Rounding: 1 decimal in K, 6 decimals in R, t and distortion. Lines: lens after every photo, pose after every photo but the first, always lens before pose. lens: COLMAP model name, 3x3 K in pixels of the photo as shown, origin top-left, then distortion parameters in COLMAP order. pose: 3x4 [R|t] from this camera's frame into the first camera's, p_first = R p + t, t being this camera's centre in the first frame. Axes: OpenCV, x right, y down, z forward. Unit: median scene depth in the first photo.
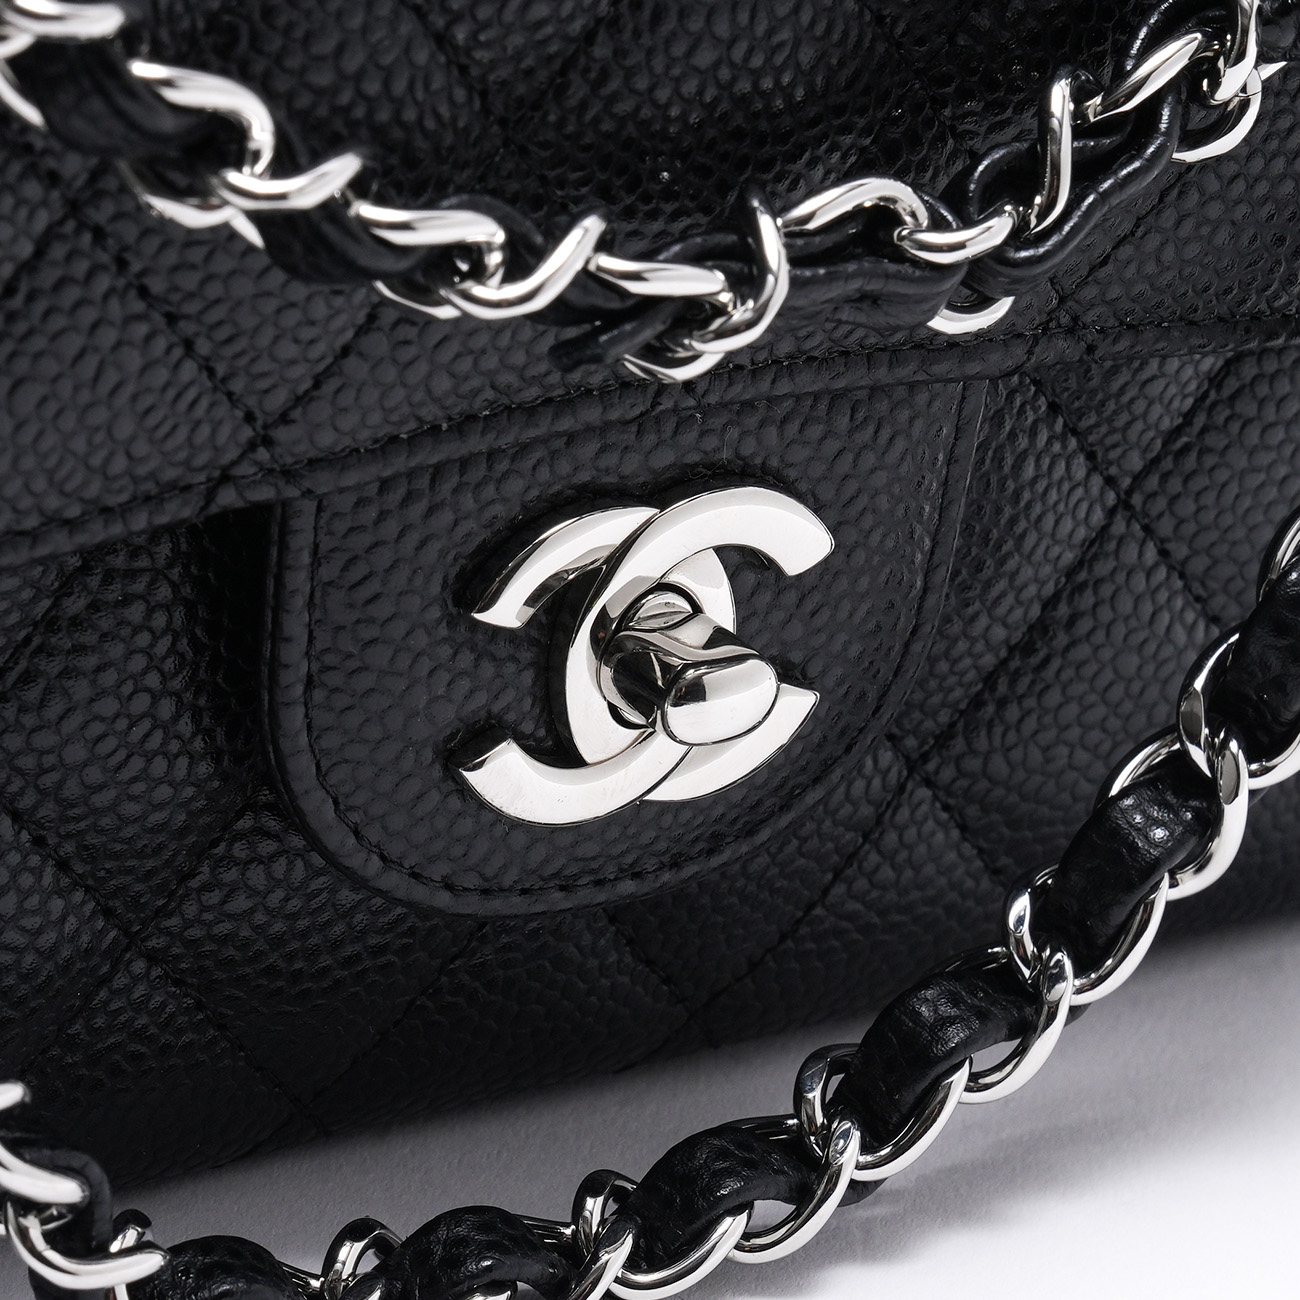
lens RADIAL K [[3346.8, 0, 651.1], [0, 3346.8, 650.3], [0, 0, 1]] dist [0.060815, 0.000000]
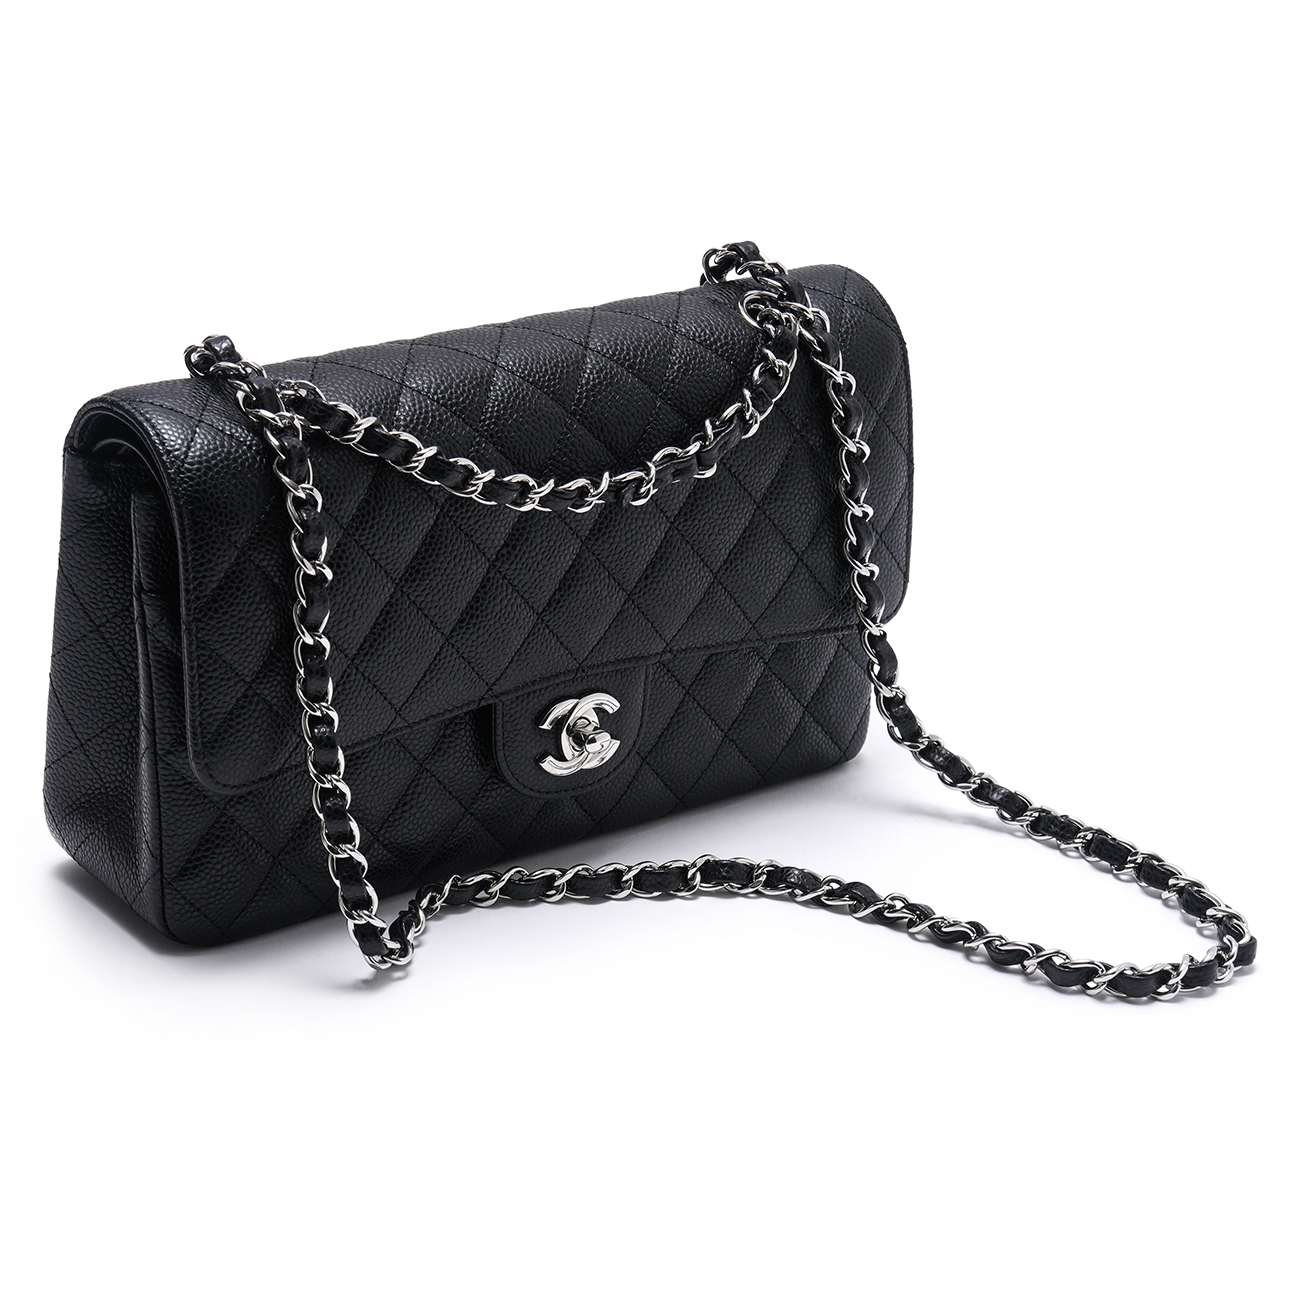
lens RADIAL K [[3346.8, 0, 649.8], [0, 3346.8, 650.3], [0, 0, 1]] dist [0.060815, 0.000000]
pose [[0.989801, -0.088034, 0.111997, -0.384142], [0.104521, 0.982982, -0.151066, 0.555020], [-0.096793, 0.161231, 0.982159, -3.239449]]
